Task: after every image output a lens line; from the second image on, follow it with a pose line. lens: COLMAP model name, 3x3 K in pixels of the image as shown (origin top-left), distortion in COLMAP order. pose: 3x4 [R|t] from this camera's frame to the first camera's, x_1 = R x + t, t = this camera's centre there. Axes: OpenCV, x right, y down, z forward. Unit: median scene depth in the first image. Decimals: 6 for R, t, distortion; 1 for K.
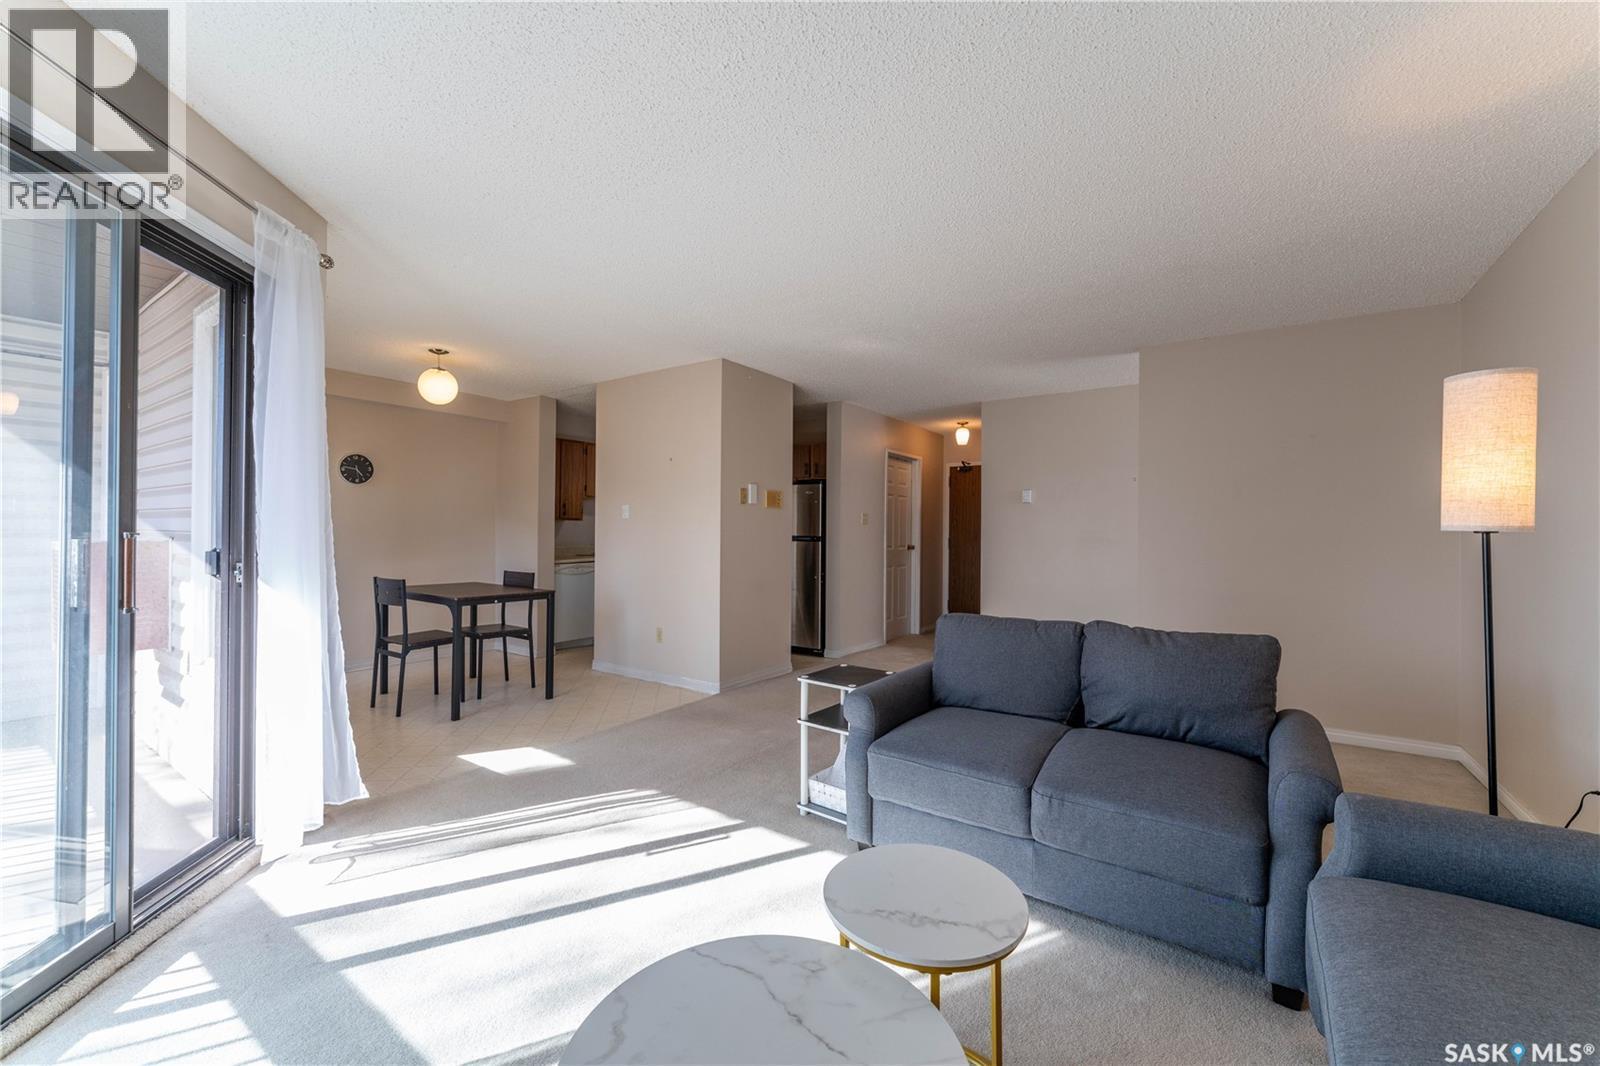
lens RADIAL K [[637.5, 0, 797.2], [0, 637.5, 522.3], [0, 0, 1]] dist [-0.004606, 0.000096]
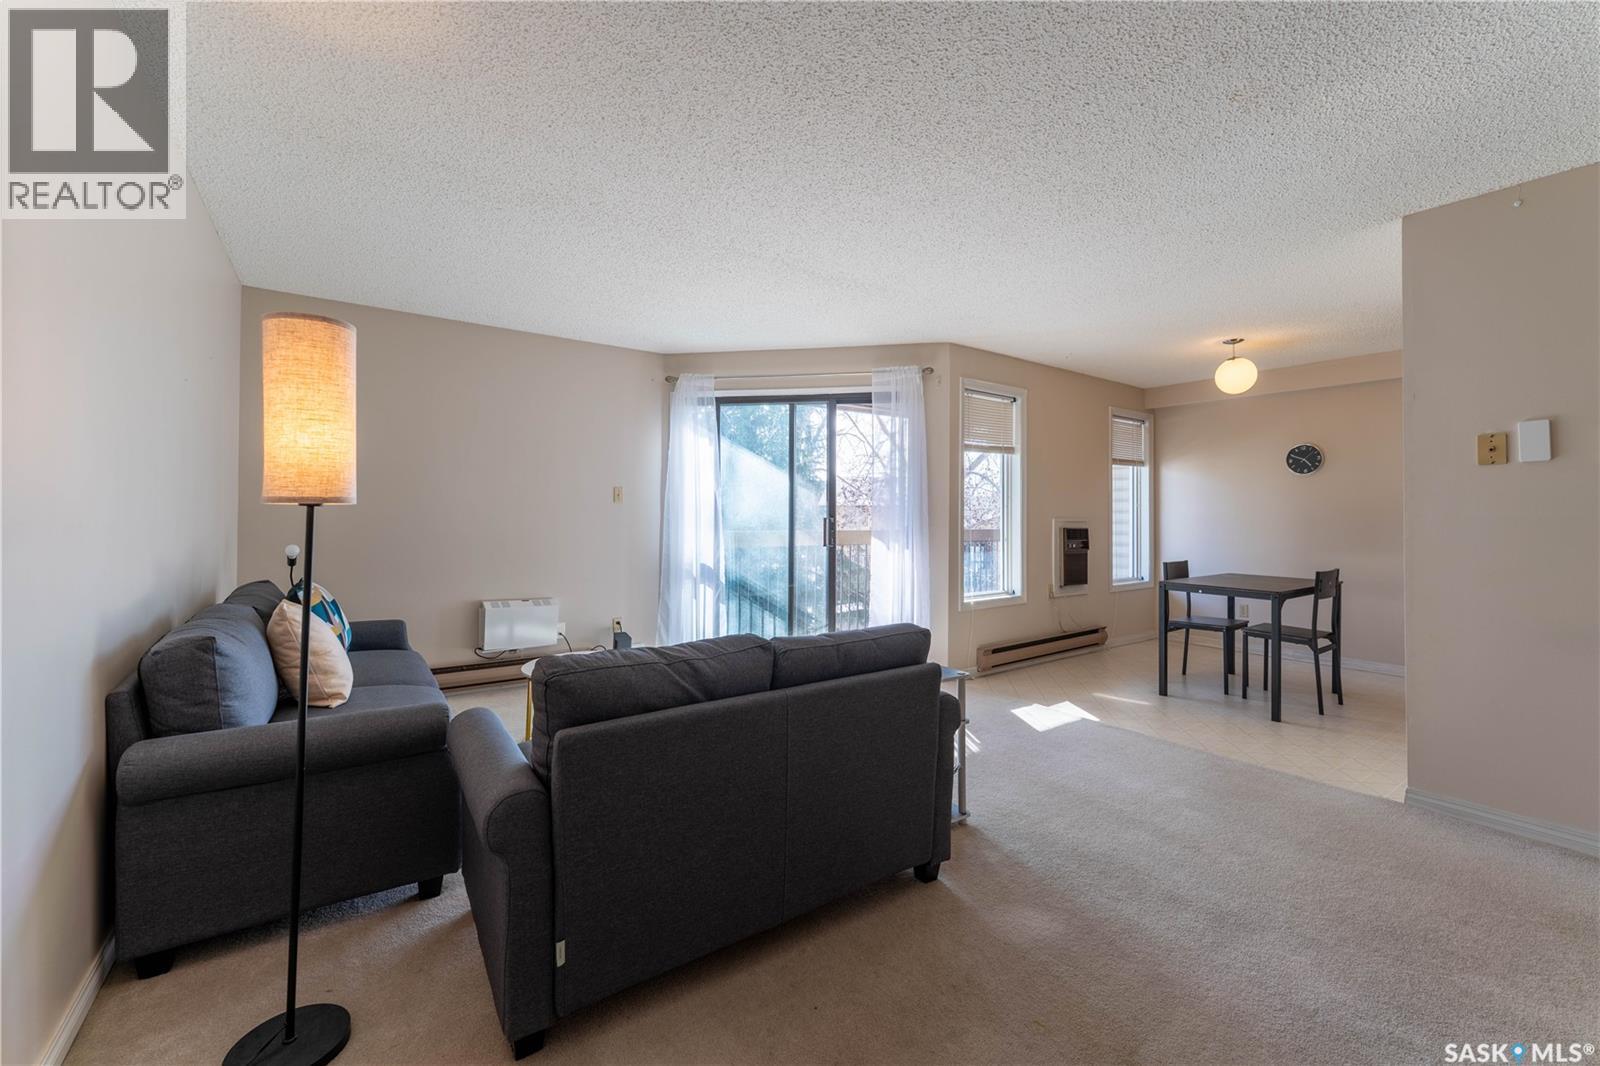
lens RADIAL K [[637.5, 0, 797.2], [0, 637.5, 522.3], [0, 0, 1]] dist [-0.004606, 0.000096]
pose [[-0.344338, -0.000306, -0.938846, 0.651488], [0.003536, 0.999992, -0.001623, 0.017571], [0.938839, -0.003879, -0.344335, 0.749371]]
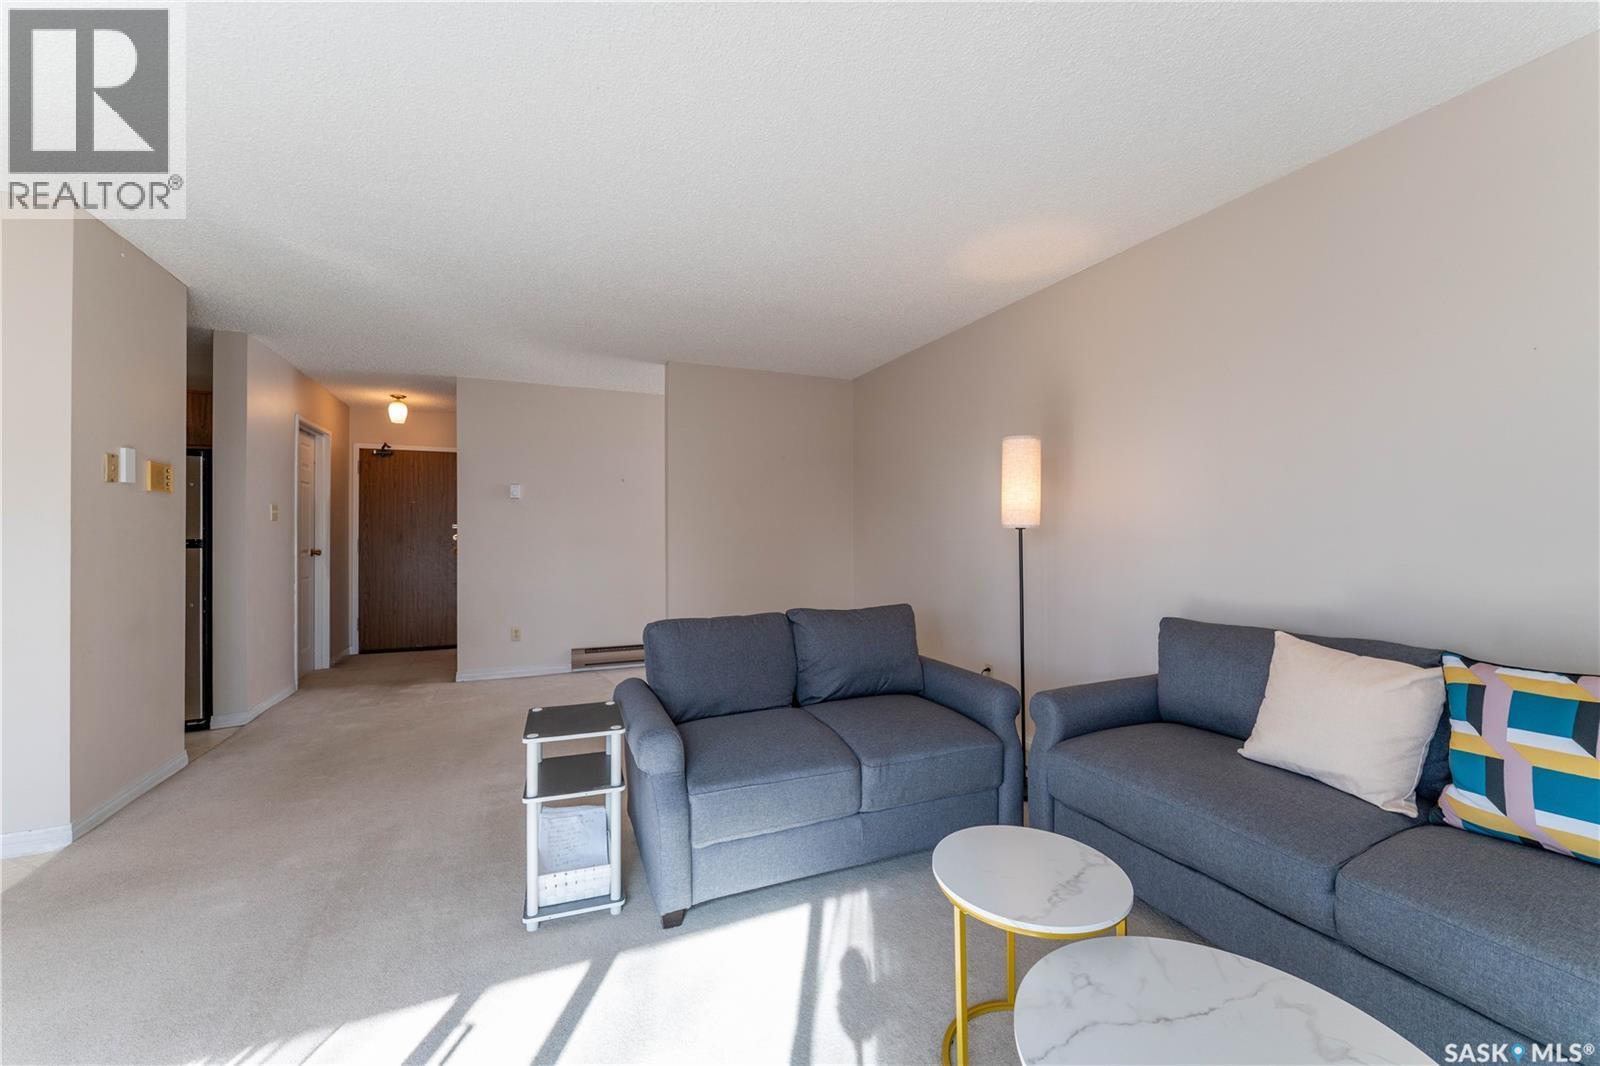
lens RADIAL K [[637.5, 0, 797.2], [0, 637.5, 522.3], [0, 0, 1]] dist [-0.004606, 0.000096]
pose [[0.514379, 0.004420, 0.857551, -0.283043], [-0.007299, 0.999973, -0.000776, 0.001647], [-0.857532, -0.005860, 0.514398, 0.242267]]
